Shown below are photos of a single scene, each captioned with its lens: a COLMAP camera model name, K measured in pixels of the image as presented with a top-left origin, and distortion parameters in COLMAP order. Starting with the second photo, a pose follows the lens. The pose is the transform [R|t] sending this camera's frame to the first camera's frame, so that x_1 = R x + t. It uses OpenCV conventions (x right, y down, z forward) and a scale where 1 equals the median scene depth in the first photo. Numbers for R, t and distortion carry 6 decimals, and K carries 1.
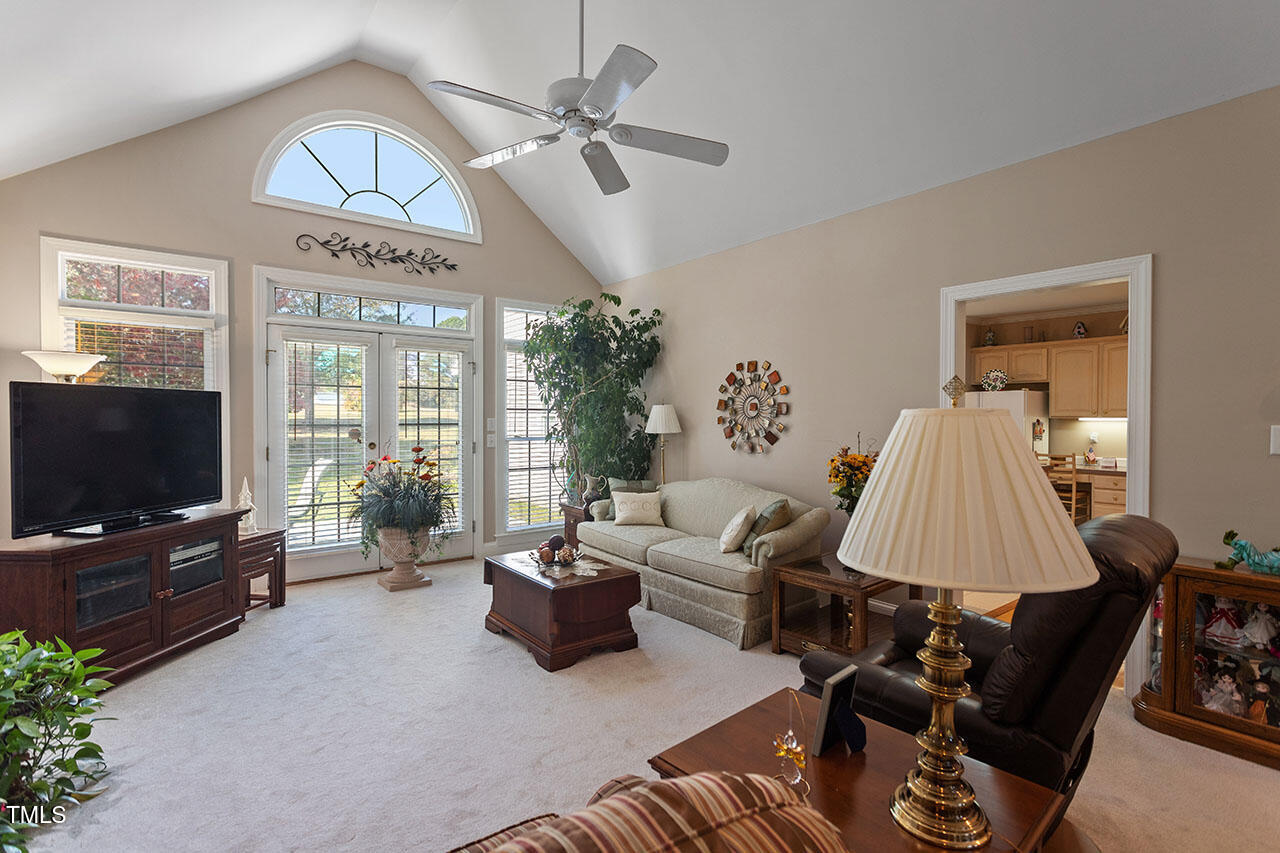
lens RADIAL K [[604.4, 0, 639.3], [0, 604.4, 421.8], [0, 0, 1]] dist [0.000855, 0.000307]
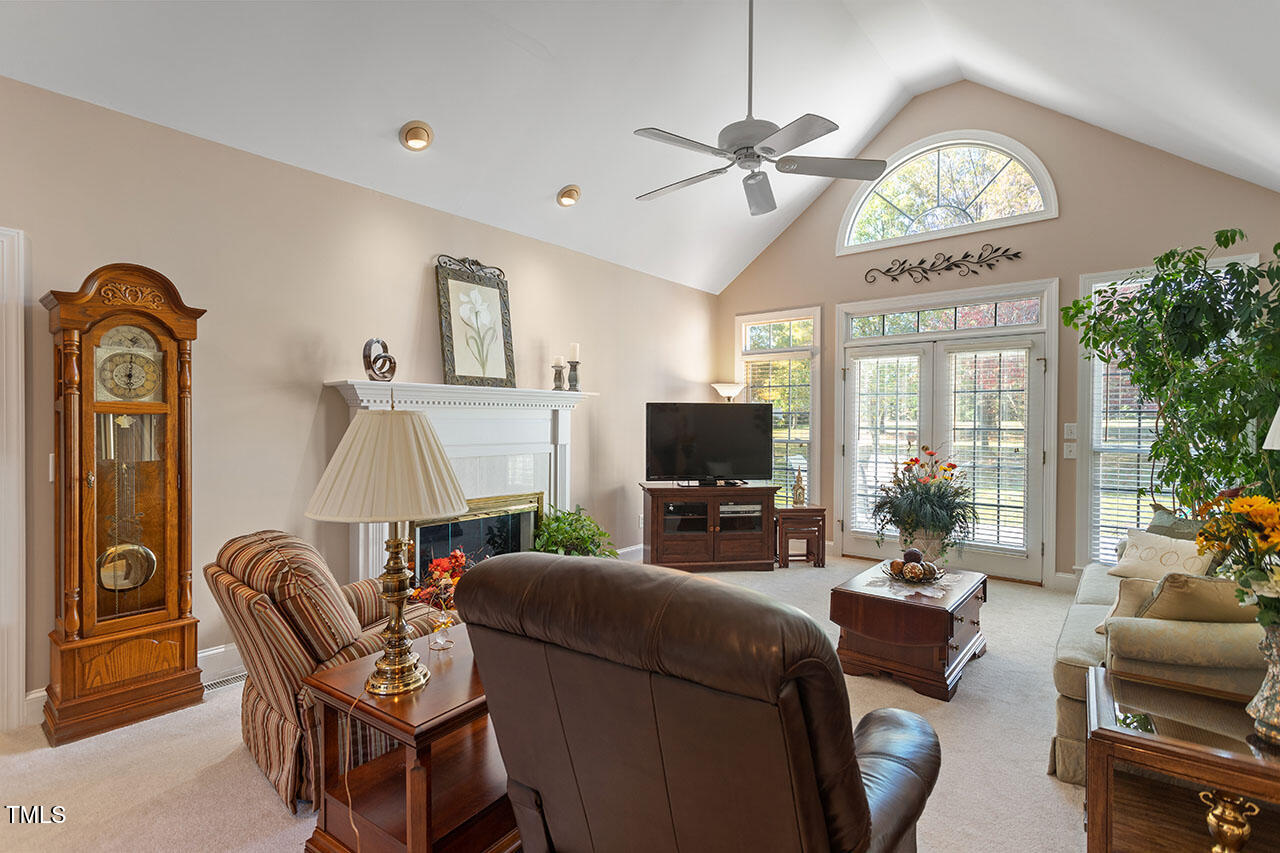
lens RADIAL K [[604.4, 0, 639.3], [0, 604.4, 421.8], [0, 0, 1]] dist [0.000855, 0.000307]
pose [[0.203206, 0.004912, -0.979124, 0.523003], [-0.008104, 0.999962, 0.003334, -0.007493], [0.979103, 0.007258, 0.203238, 0.303601]]
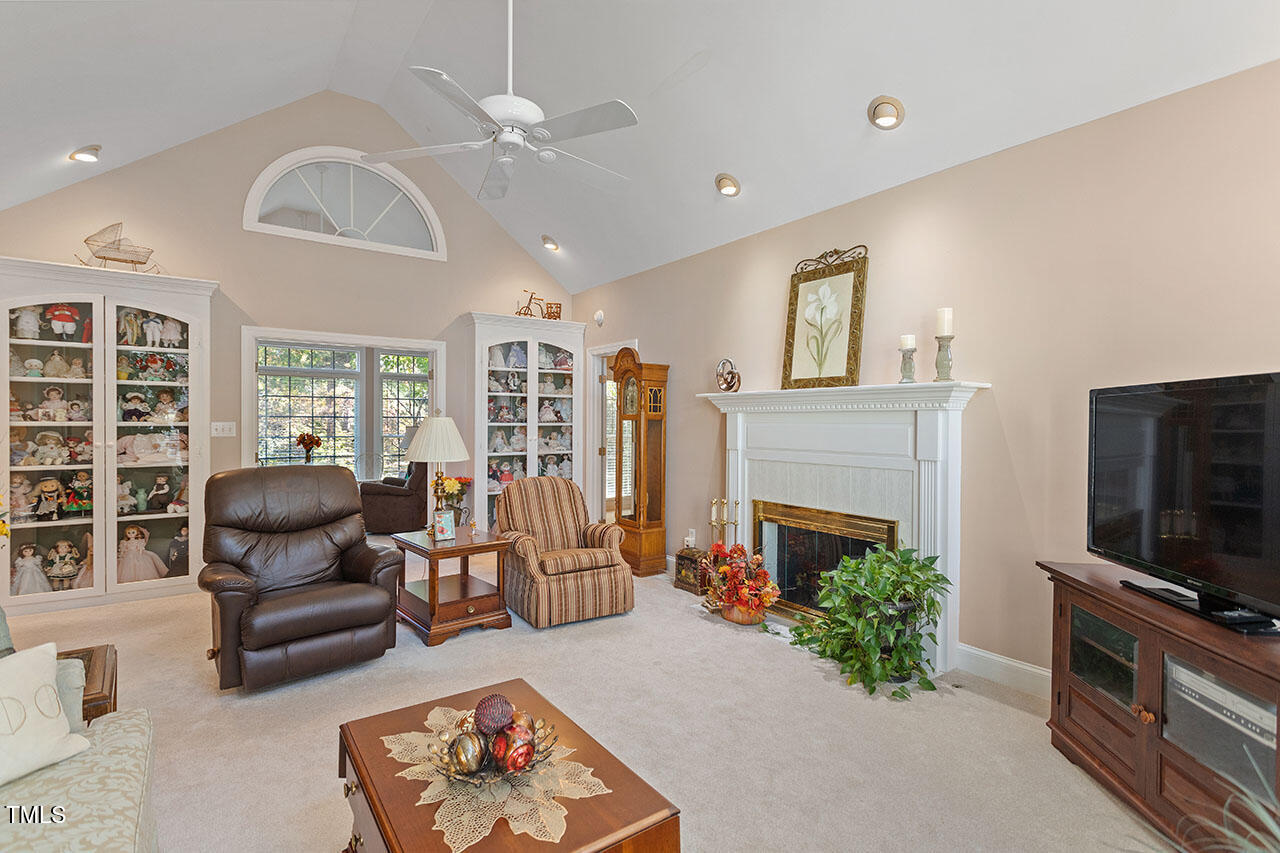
lens RADIAL K [[604.4, 0, 639.3], [0, 604.4, 421.8], [0, 0, 1]] dist [0.000855, 0.000307]
pose [[-0.998966, -0.011759, 0.043916, -0.189152], [-0.011578, 0.999923, 0.004364, -0.009229], [-0.043964, 0.003851, -0.999026, 1.088493]]
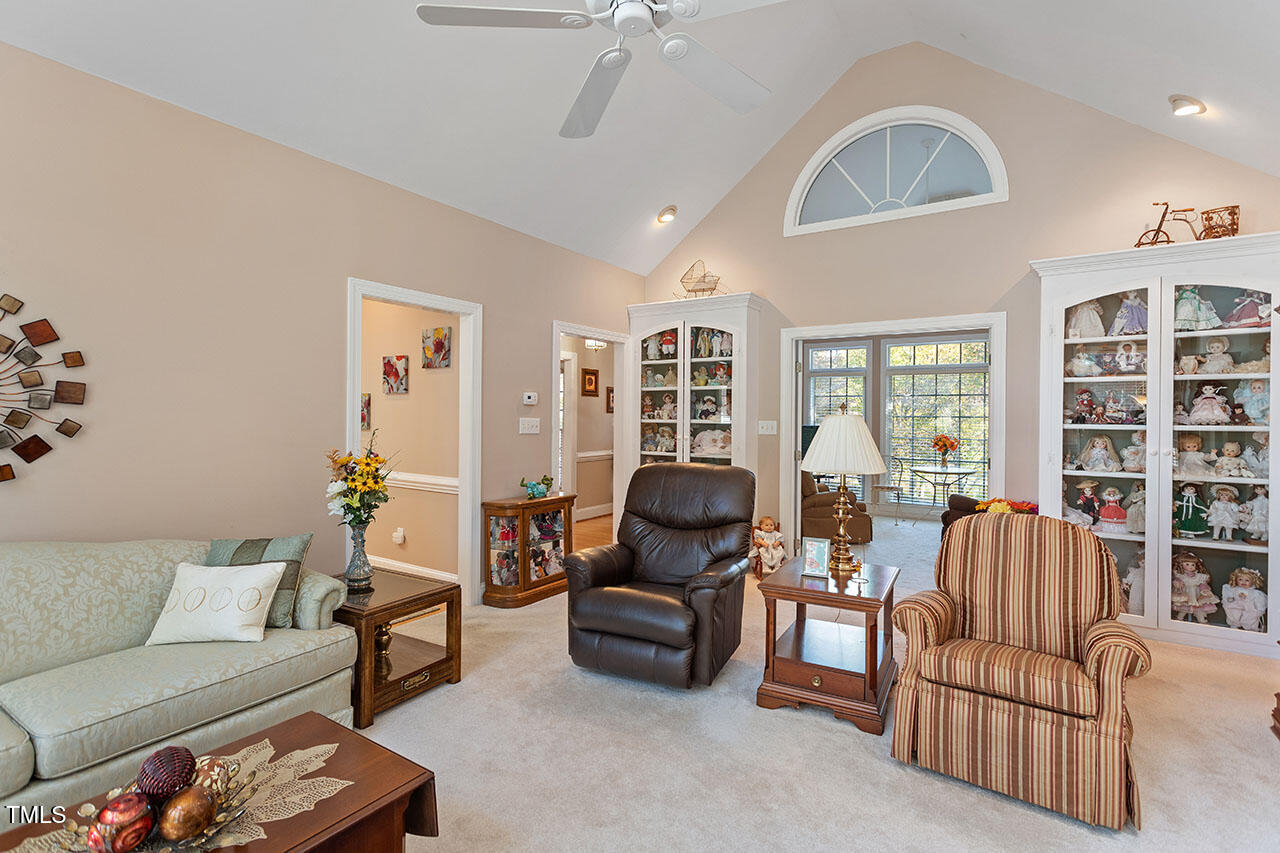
lens RADIAL K [[603.0, 0, 648.2], [0, 603.0, 419.7], [0, 0, 1]] dist [0.003186, 0.000176]
pose [[-0.323959, -0.013018, 0.945982, -0.419679], [-0.009305, 0.999901, 0.010573, -0.007626], [-0.946025, -0.005377, -0.324048, 0.643345]]
